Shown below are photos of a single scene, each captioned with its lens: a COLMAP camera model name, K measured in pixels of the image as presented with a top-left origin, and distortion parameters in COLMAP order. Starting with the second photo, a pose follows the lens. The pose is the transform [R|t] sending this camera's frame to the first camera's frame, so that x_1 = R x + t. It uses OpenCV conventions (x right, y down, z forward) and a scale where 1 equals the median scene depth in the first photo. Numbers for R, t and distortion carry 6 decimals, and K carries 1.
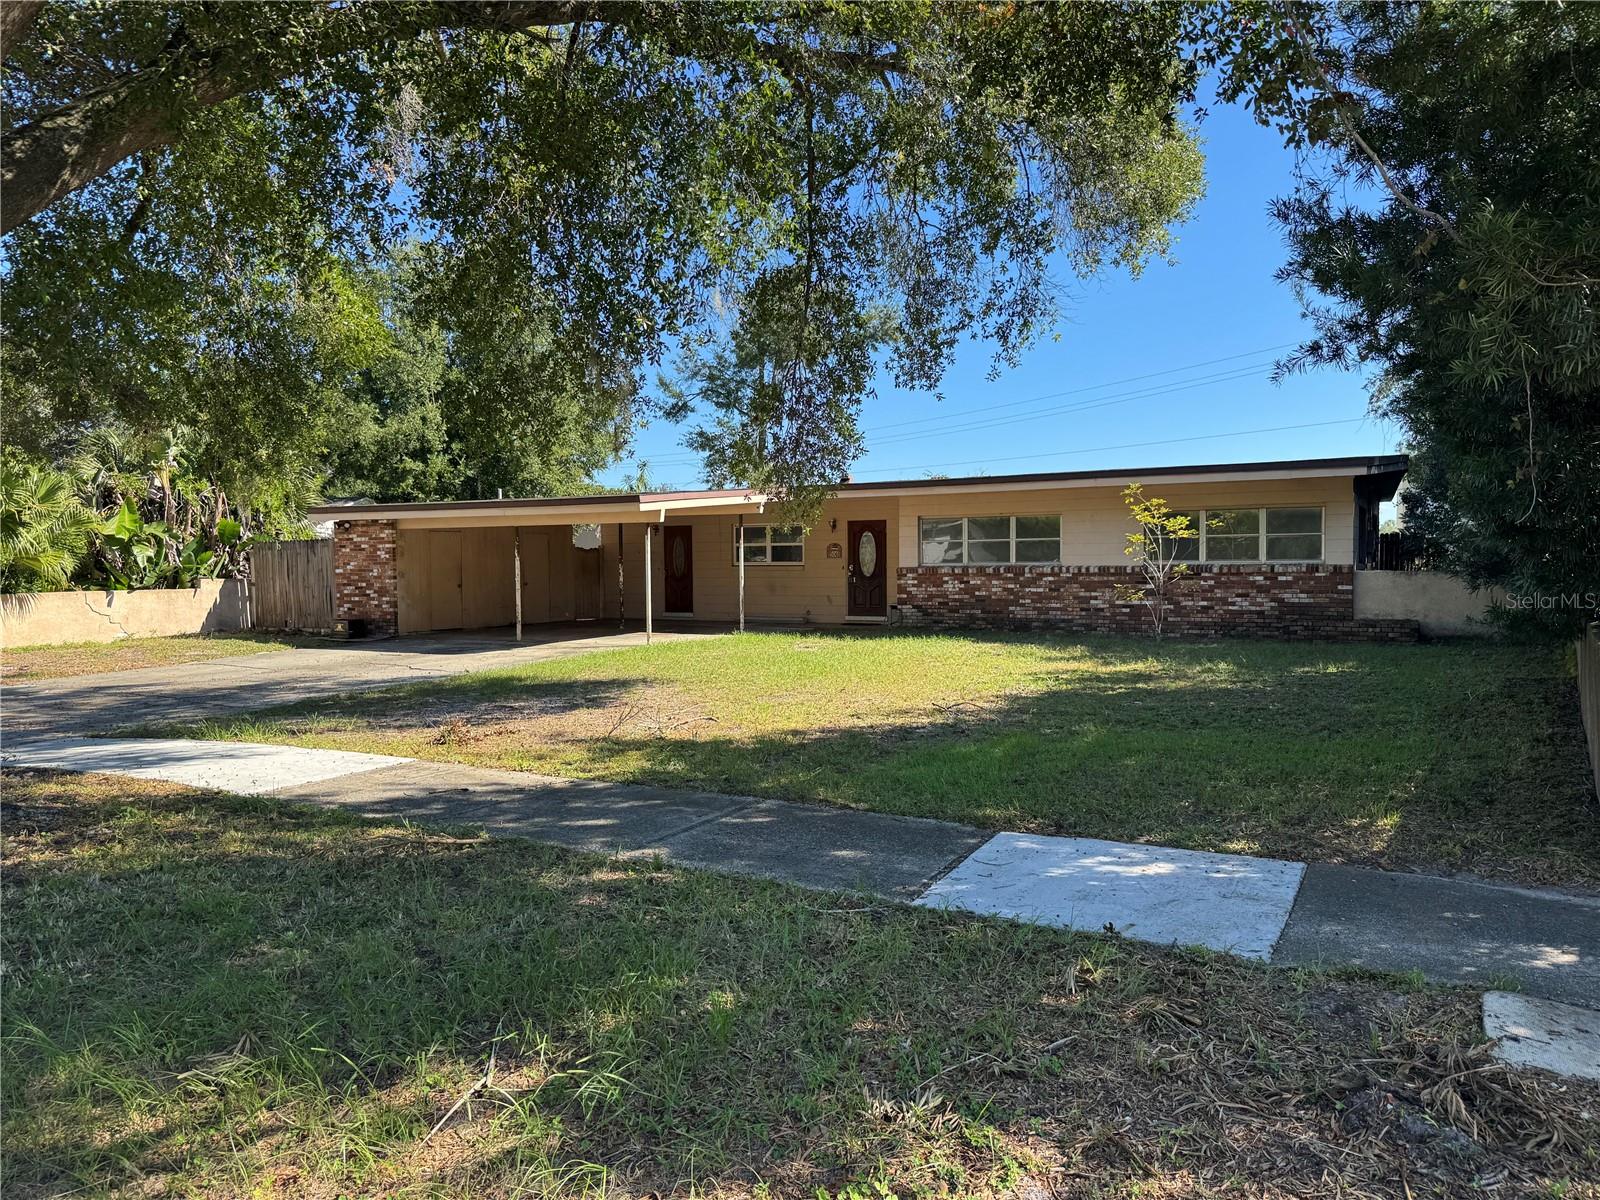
lens RADIAL K [[1144.0, 0, 804.7], [0, 1144.0, 607.2], [0, 0, 1]] dist [0.079026, -0.096397]
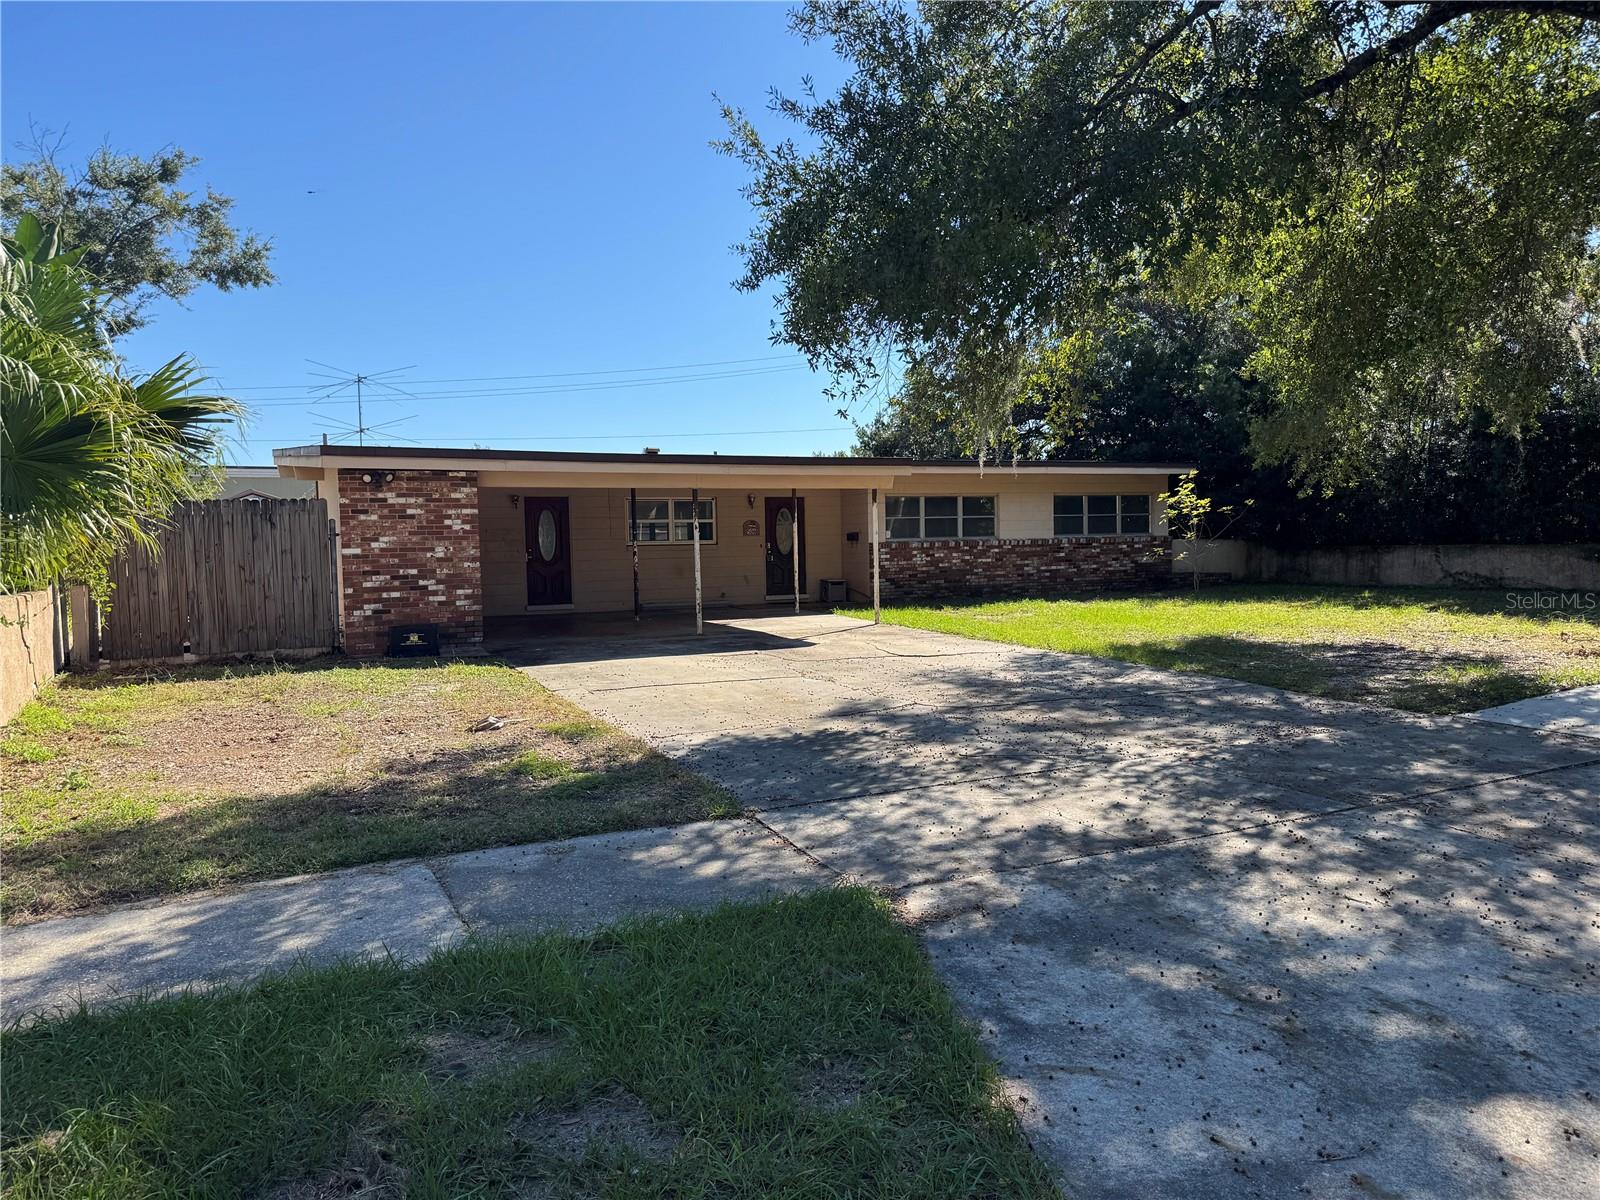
lens RADIAL K [[1144.0, 0, 804.7], [0, 1144.0, 607.2], [0, 0, 1]] dist [0.079026, -0.096397]
pose [[0.556957, -0.047729, 0.829169, -0.831480], [0.052828, 0.998362, 0.021984, -0.002656], [-0.828860, 0.031559, 0.558566, 0.488201]]
